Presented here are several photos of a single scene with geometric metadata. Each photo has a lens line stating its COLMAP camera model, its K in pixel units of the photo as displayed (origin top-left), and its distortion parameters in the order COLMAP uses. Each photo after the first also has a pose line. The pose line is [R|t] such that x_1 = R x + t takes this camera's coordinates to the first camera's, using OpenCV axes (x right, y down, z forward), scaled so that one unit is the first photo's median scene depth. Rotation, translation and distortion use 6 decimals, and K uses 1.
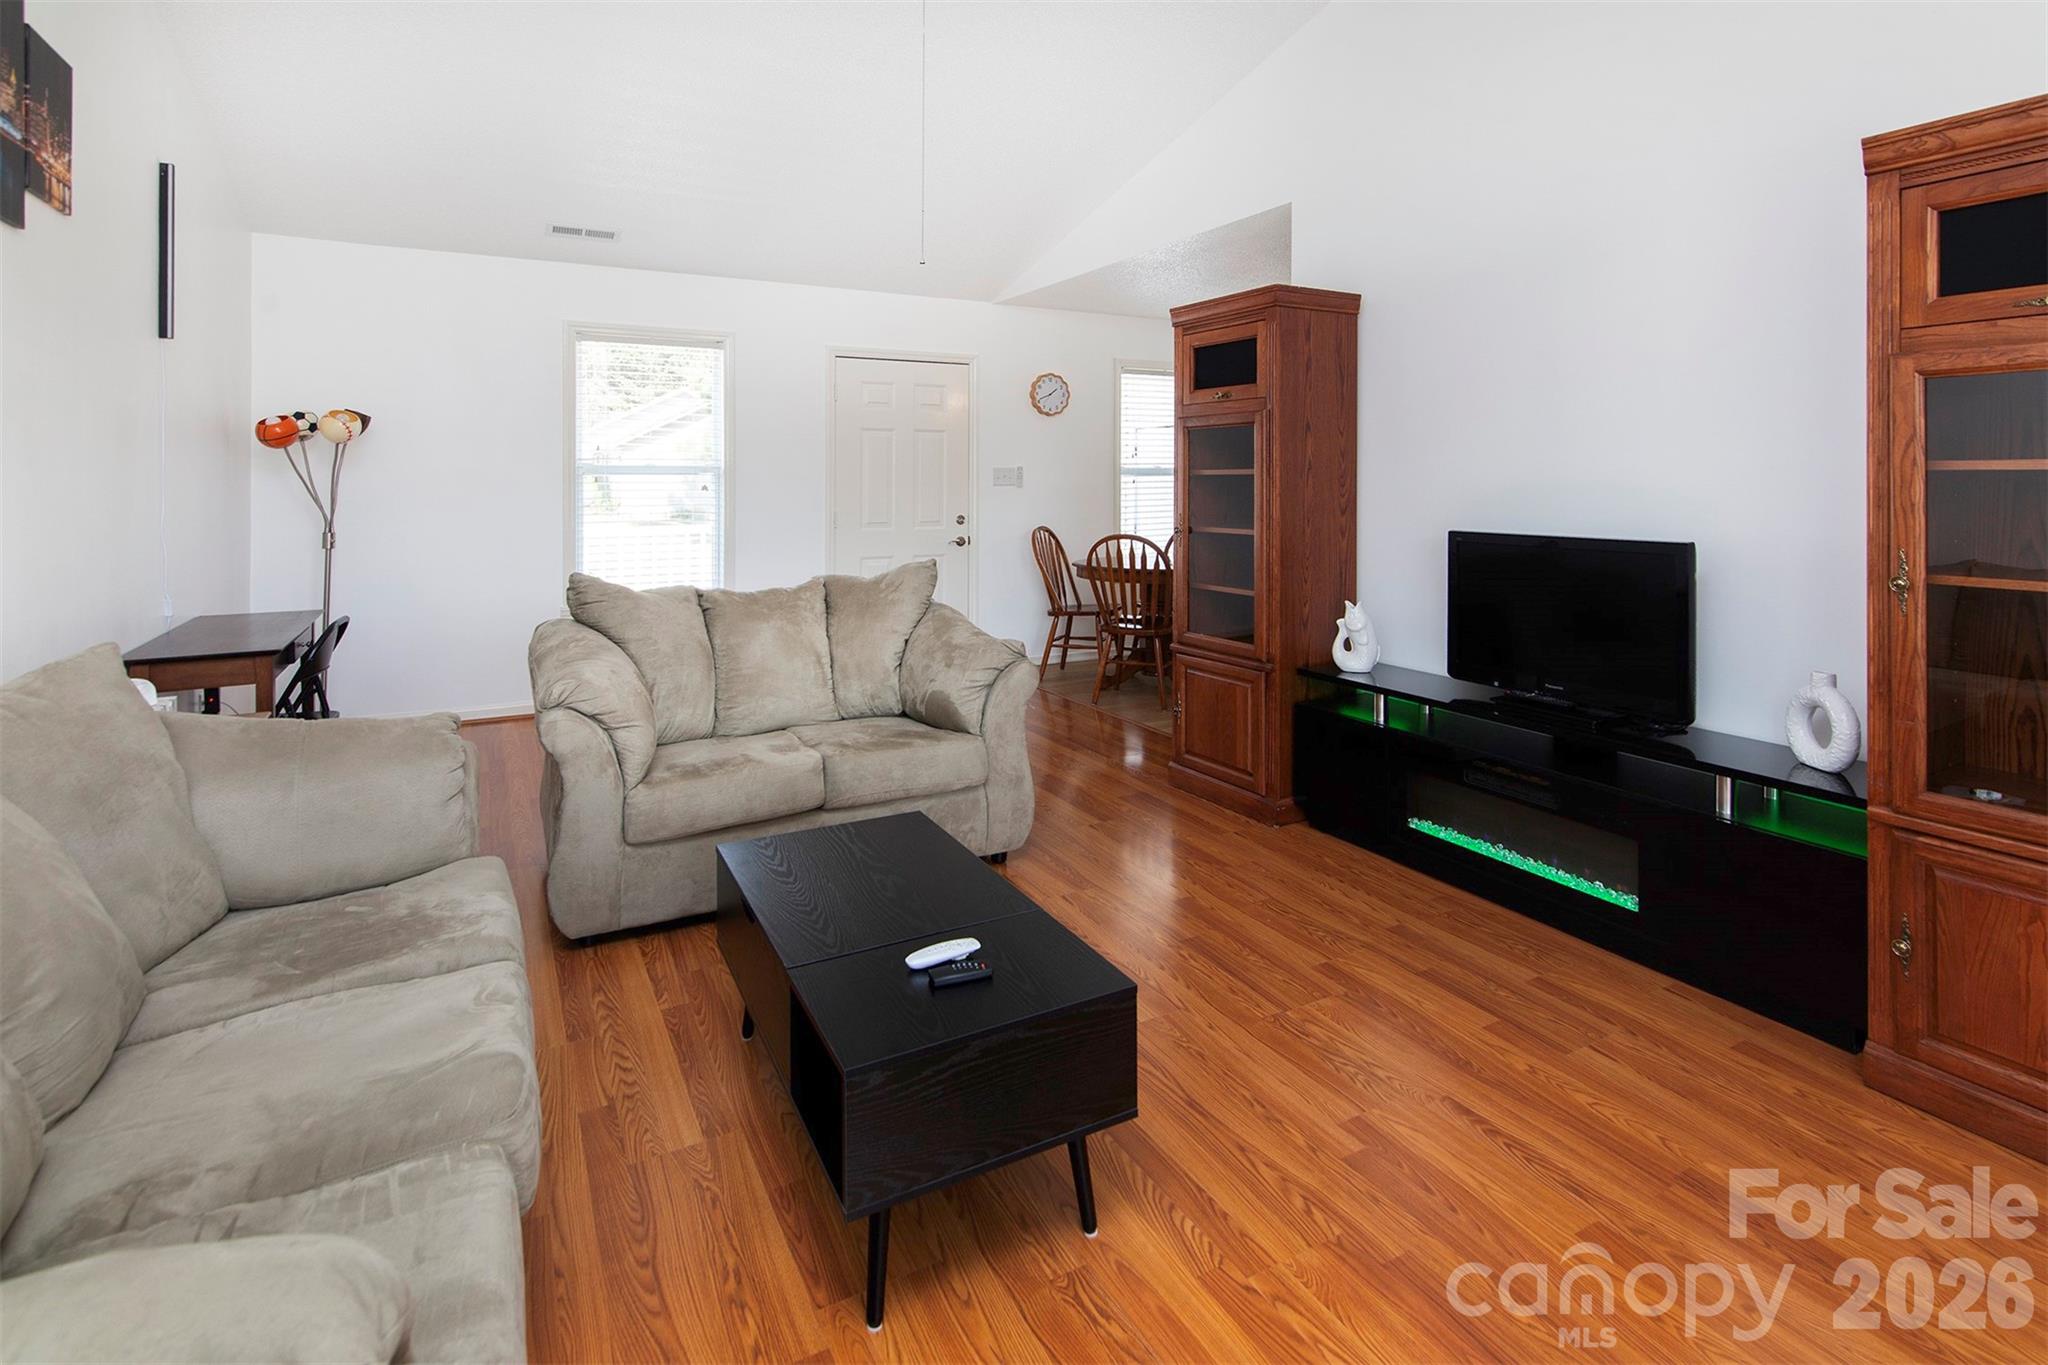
lens RADIAL K [[1041.8, 0, 1027.4], [0, 1041.8, 562.8], [0, 0, 1]] dist [0.001514, -0.000045]
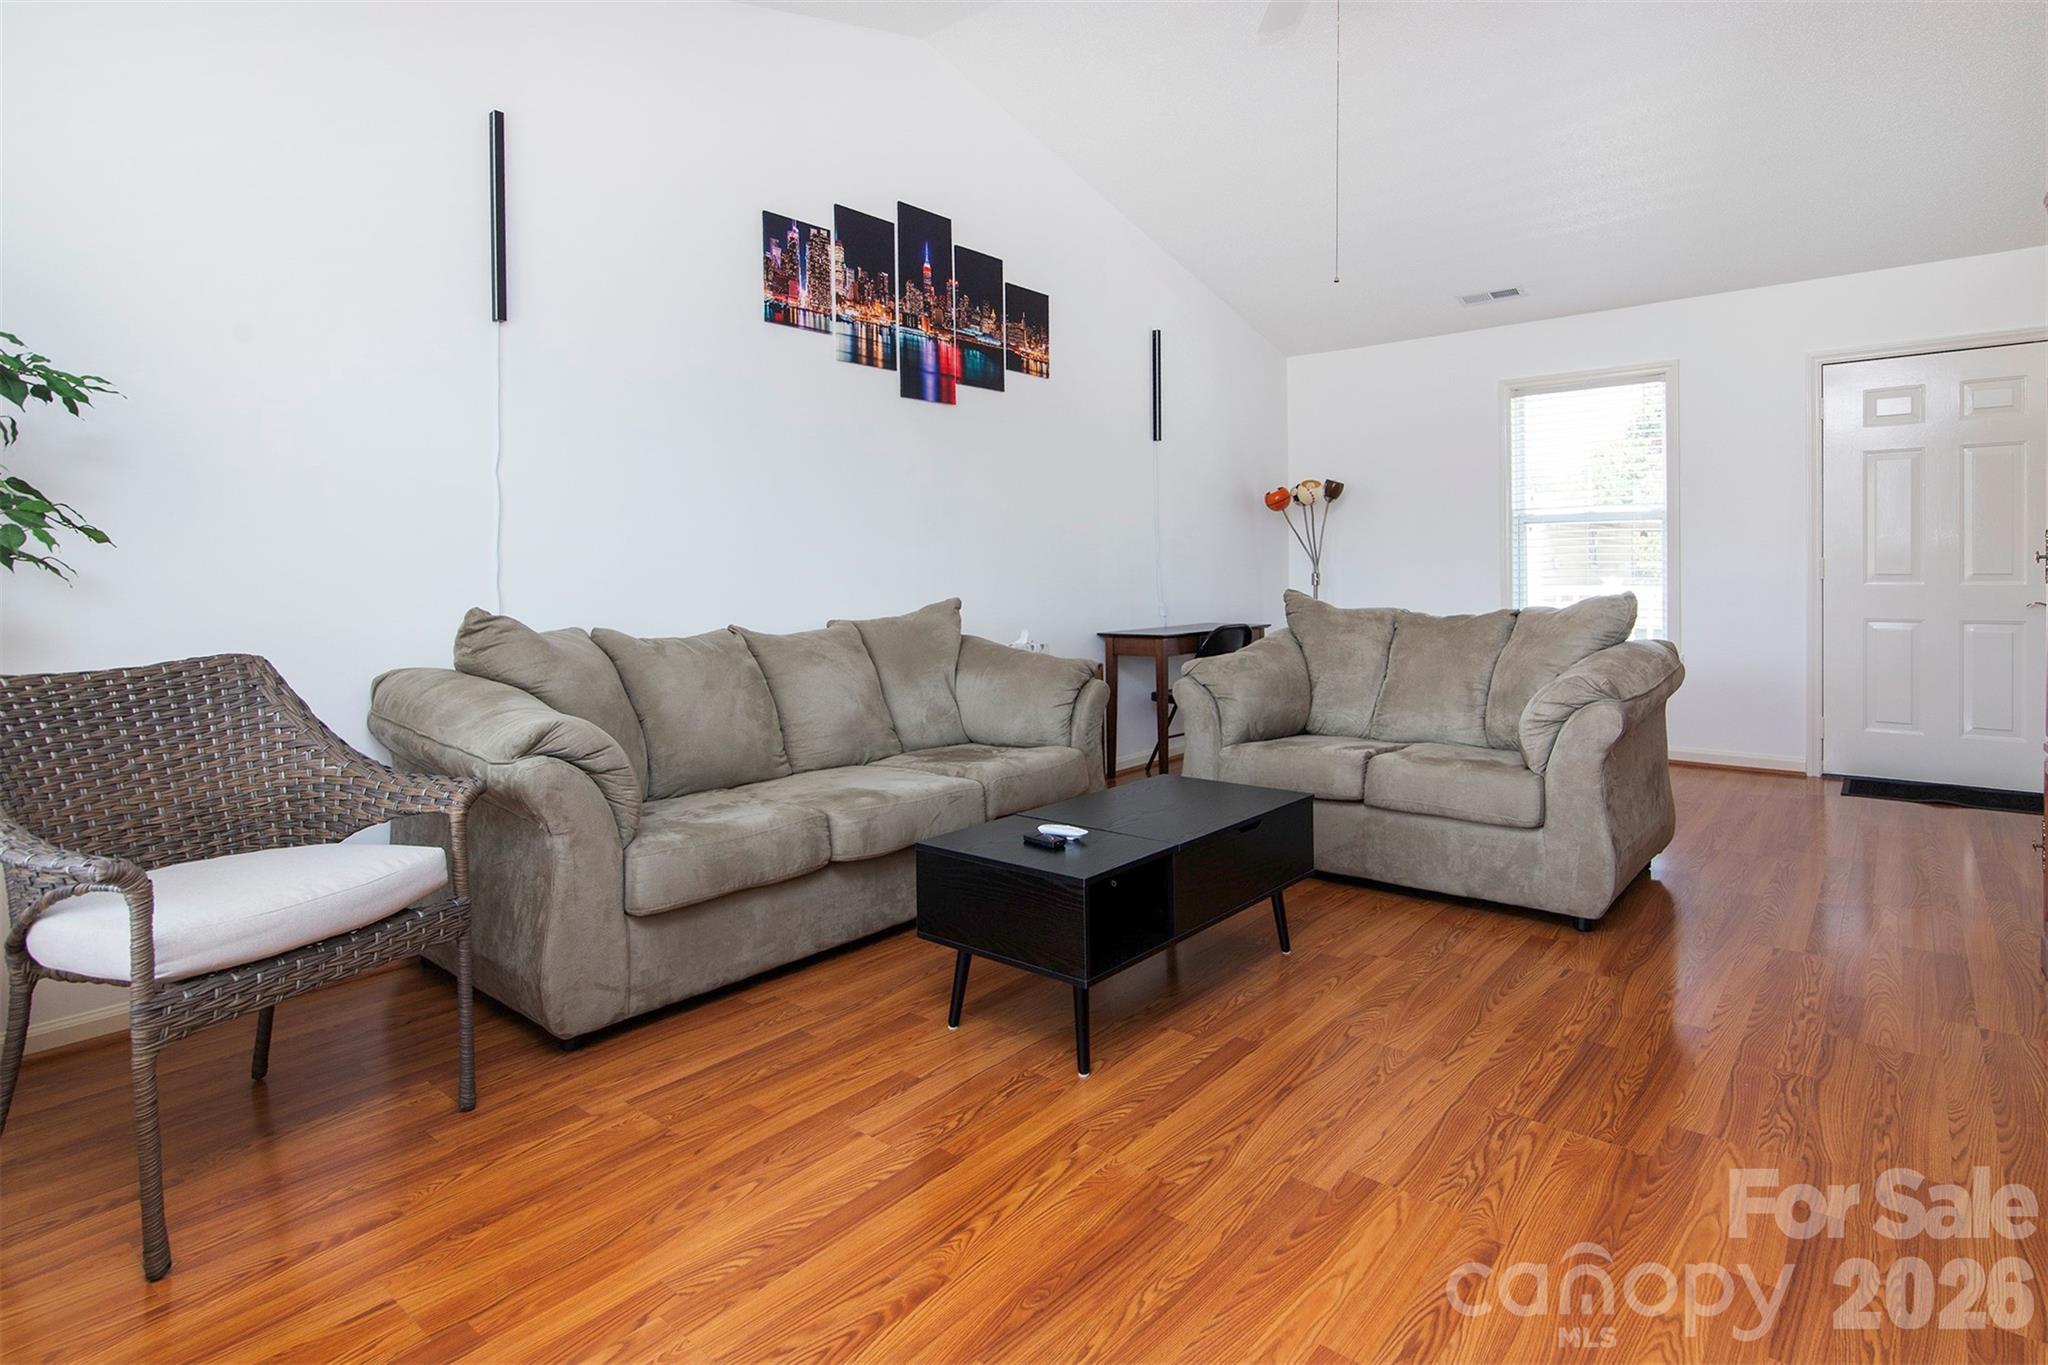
lens RADIAL K [[1000.4, 0, 1024.0], [0, 1000.4, 682.5], [0, 0, 1]] dist [-0.001723, -0.000200]
pose [[0.366675, 0.102258, -0.924712, 0.928143], [-0.066546, 0.994278, 0.083564, 0.068207], [0.927966, 0.030895, 0.371381, 0.402417]]
